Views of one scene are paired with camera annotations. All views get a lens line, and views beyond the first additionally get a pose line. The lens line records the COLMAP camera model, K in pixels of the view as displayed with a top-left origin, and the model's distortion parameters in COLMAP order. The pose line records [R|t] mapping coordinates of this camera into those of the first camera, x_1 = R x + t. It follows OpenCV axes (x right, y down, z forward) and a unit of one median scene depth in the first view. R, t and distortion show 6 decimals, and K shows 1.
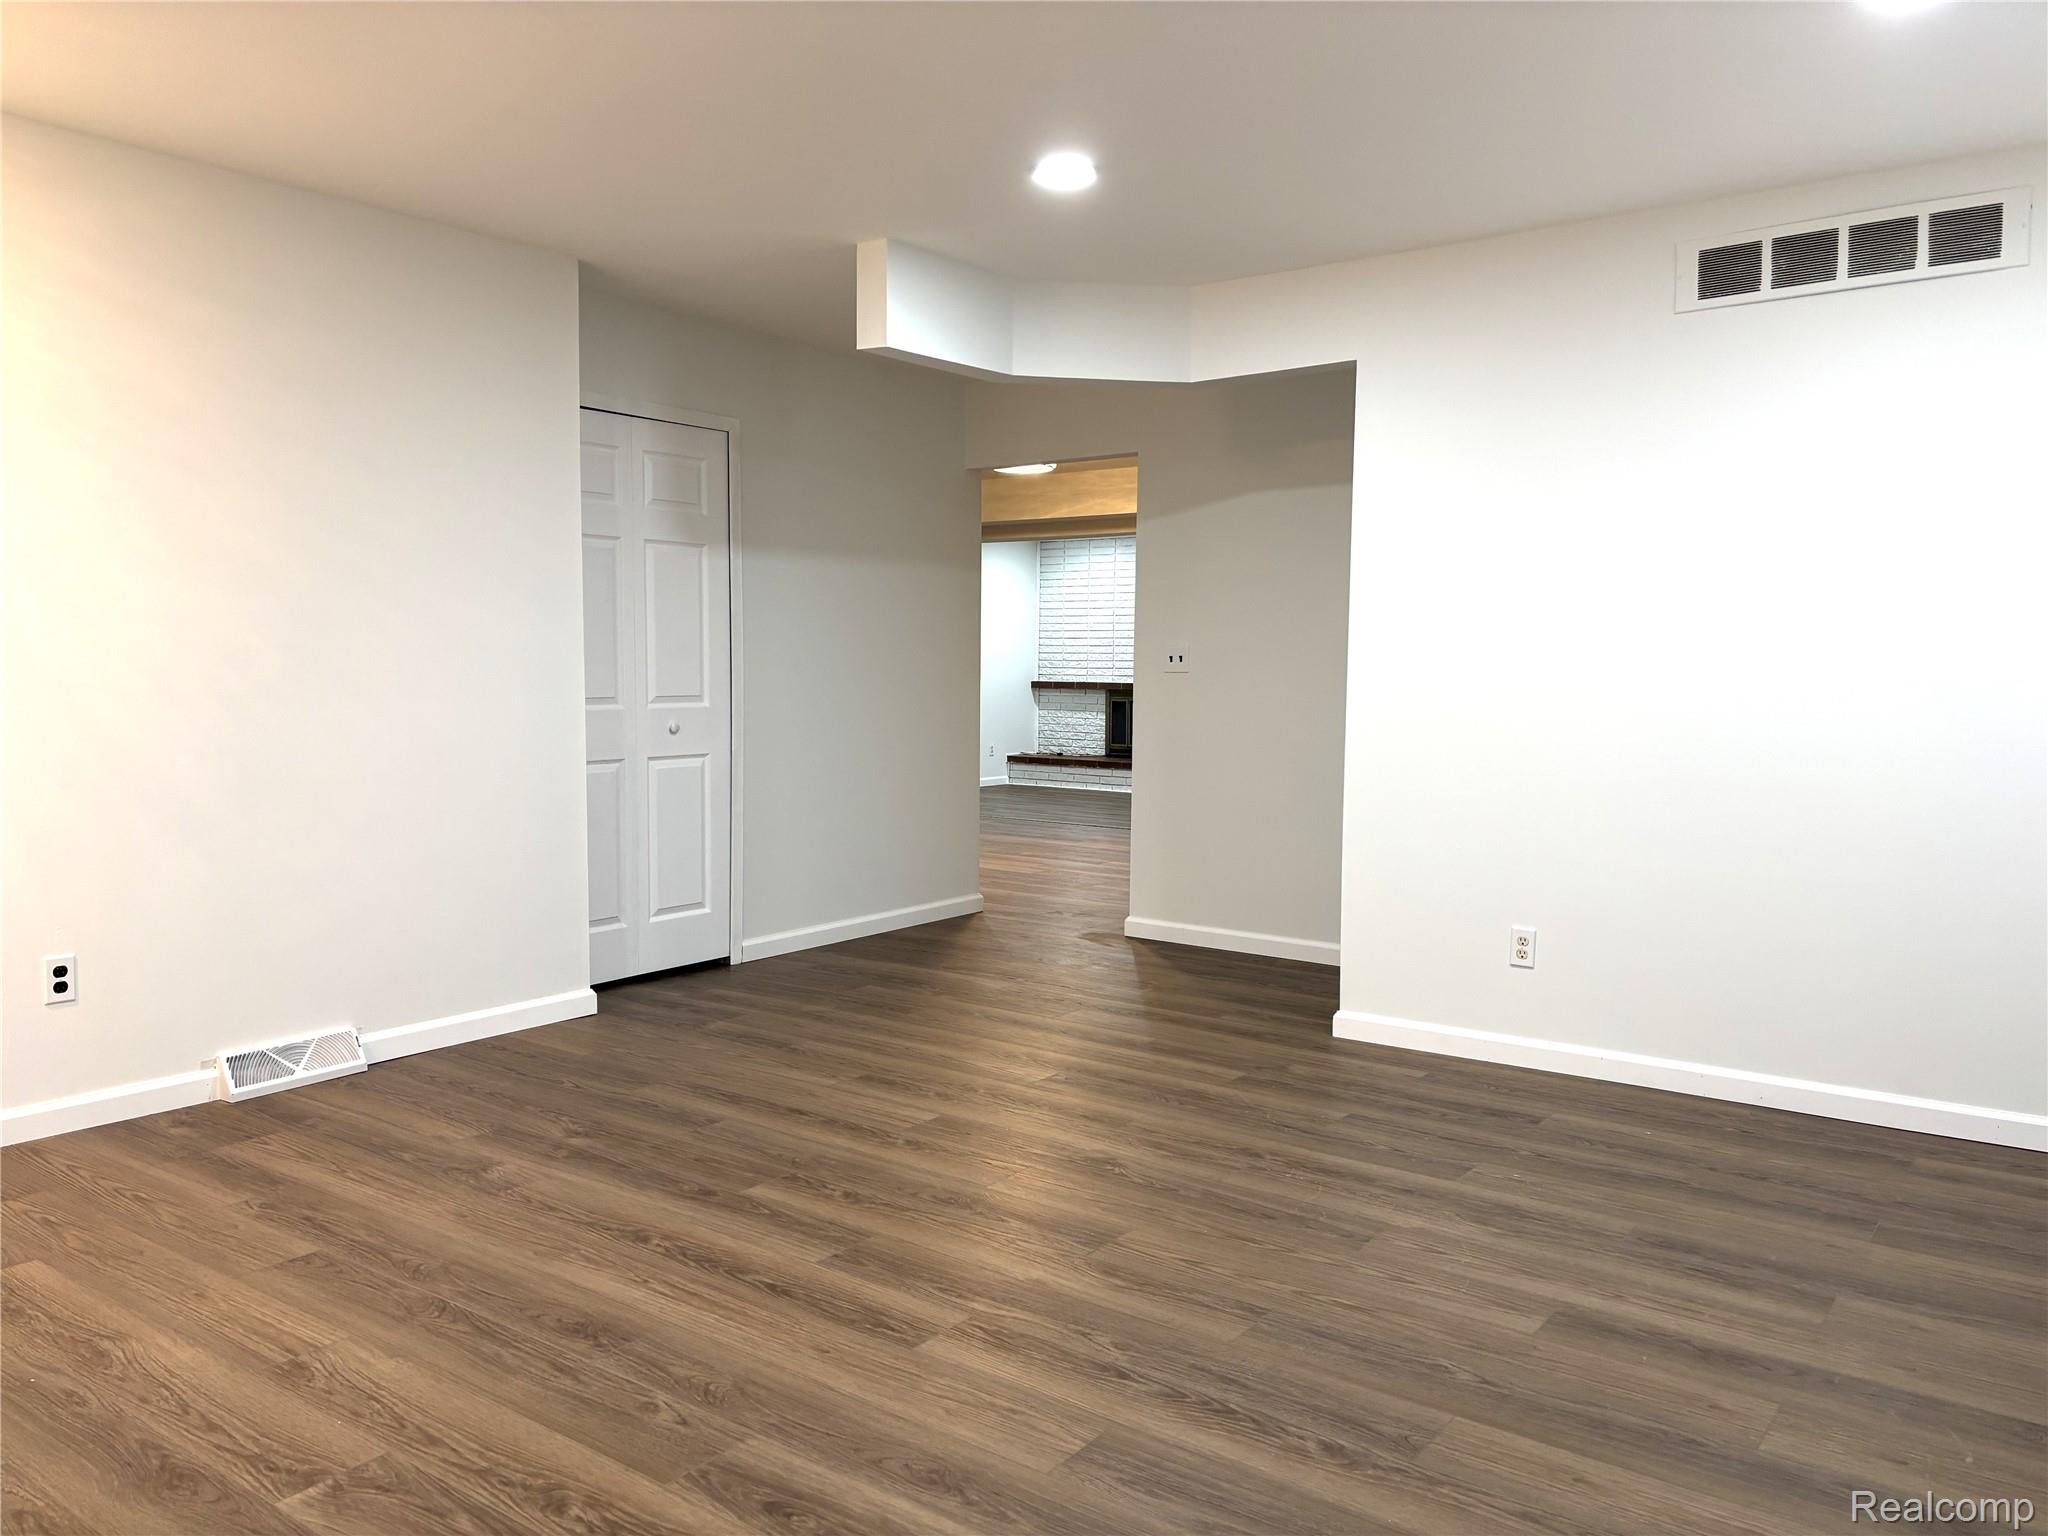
lens RADIAL K [[1557.3, 0, 1025.8], [0, 1557.3, 766.6], [0, 0, 1]] dist [0.039280, -0.019784]
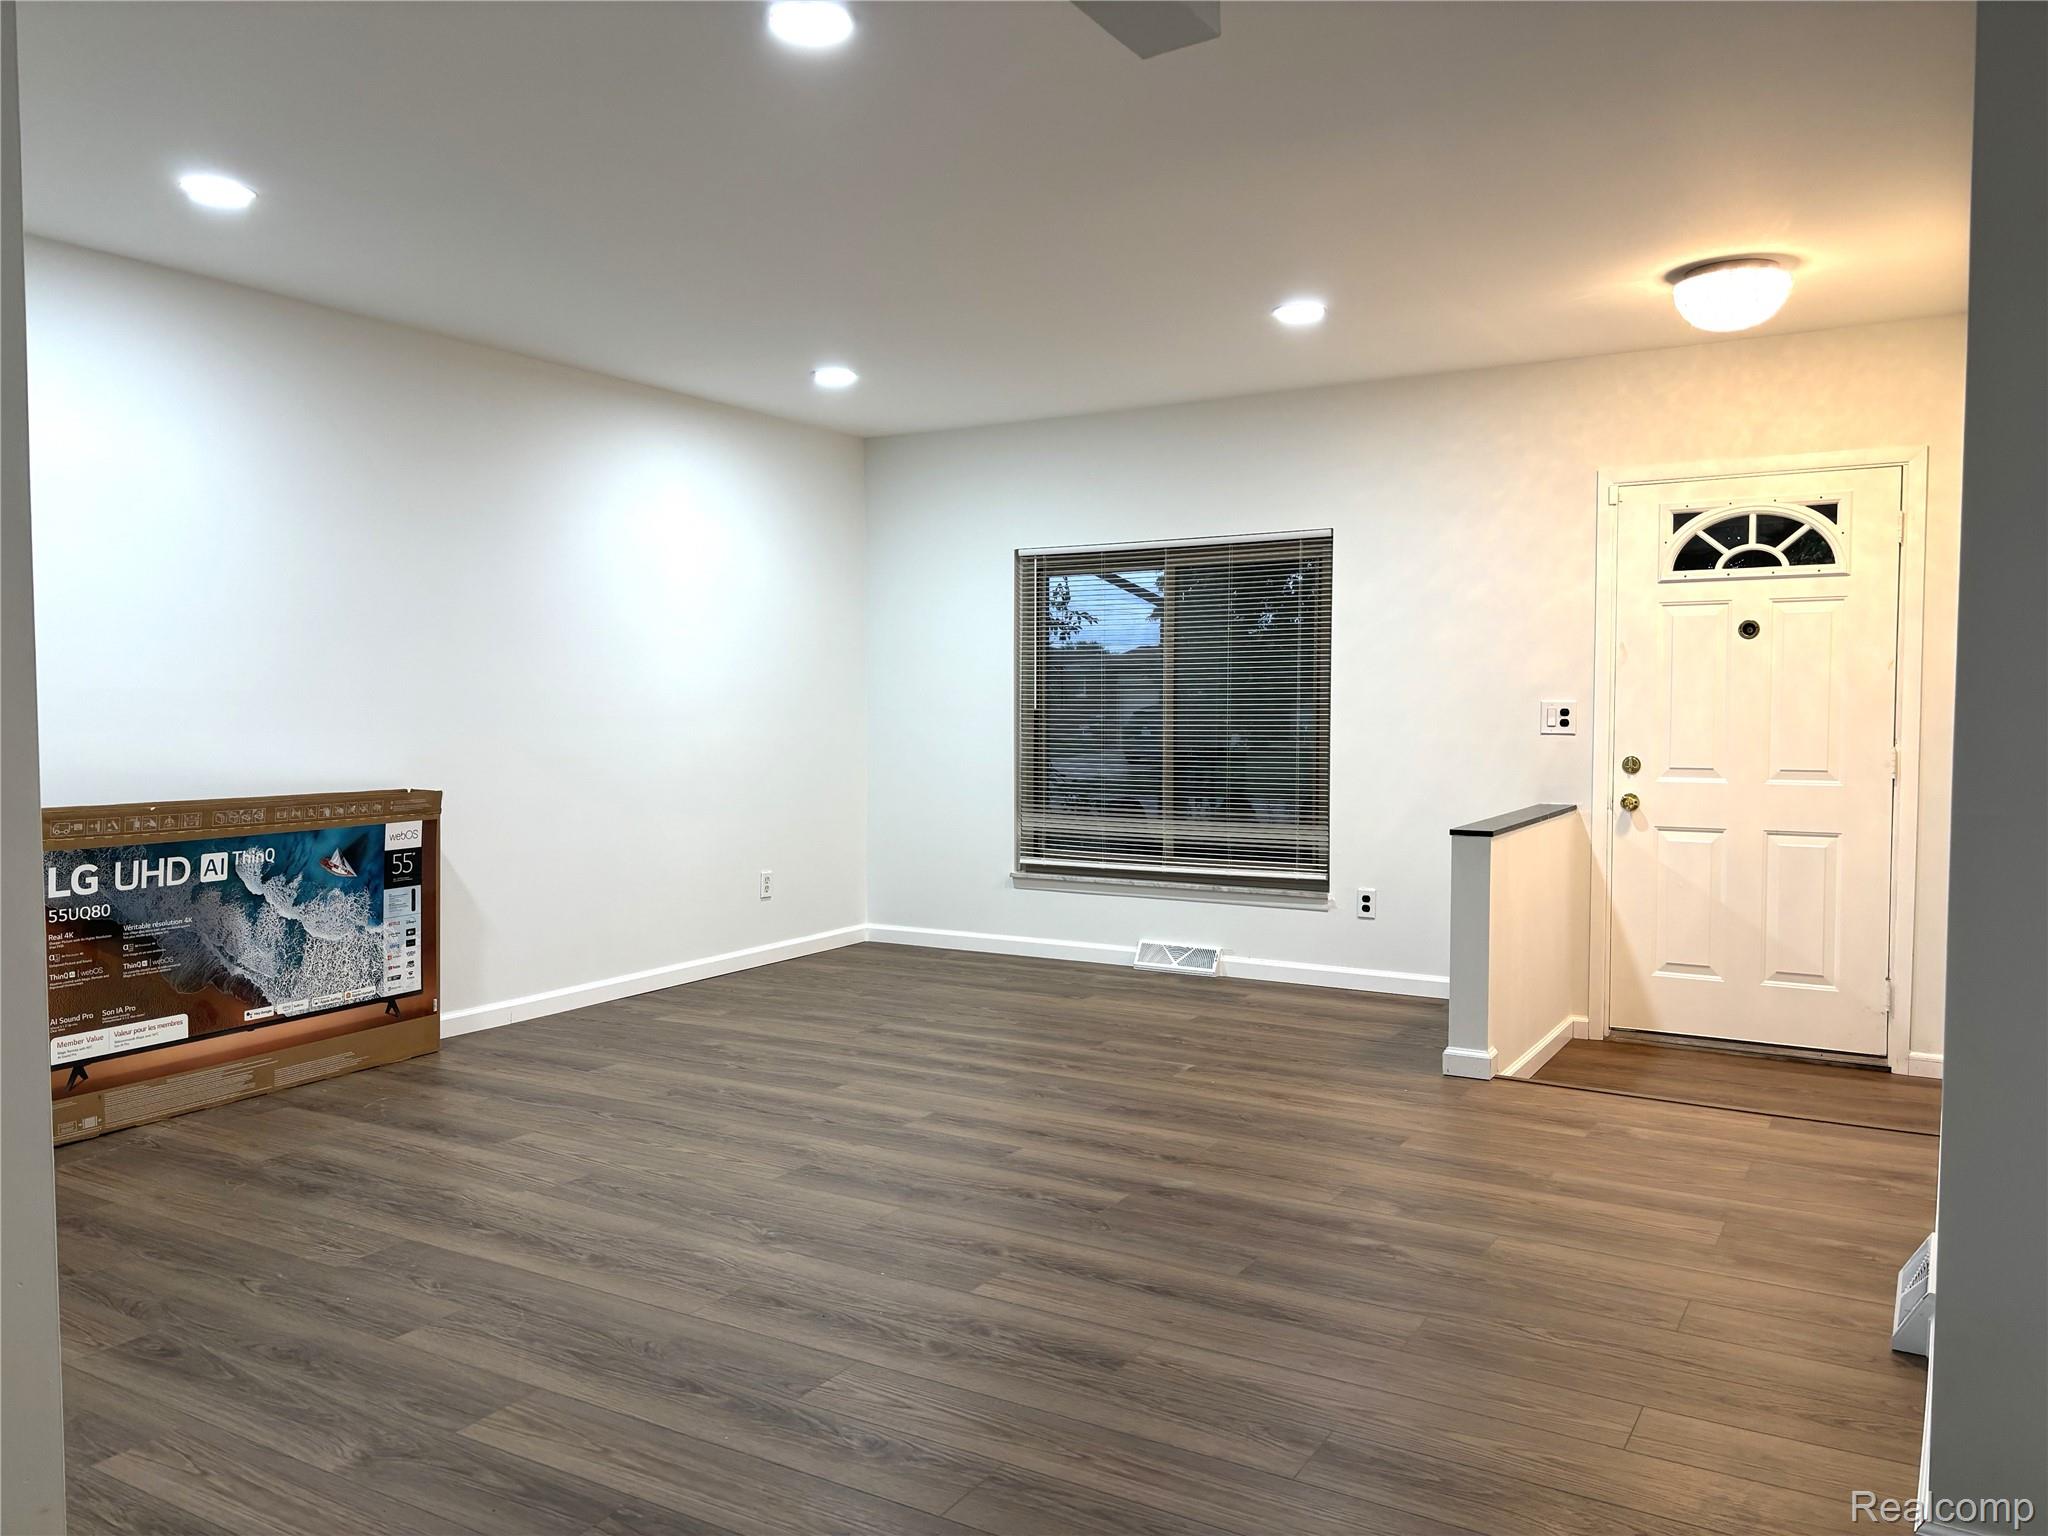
lens RADIAL K [[1557.3, 0, 1023.3], [0, 1557.3, 773.2], [0, 0, 1]] dist [0.039280, -0.019784]
pose [[-0.995874, -0.003439, -0.090679, -0.012291], [-0.014252, 0.992807, 0.118877, -0.148415], [0.089618, 0.119678, -0.988760, 2.121529]]
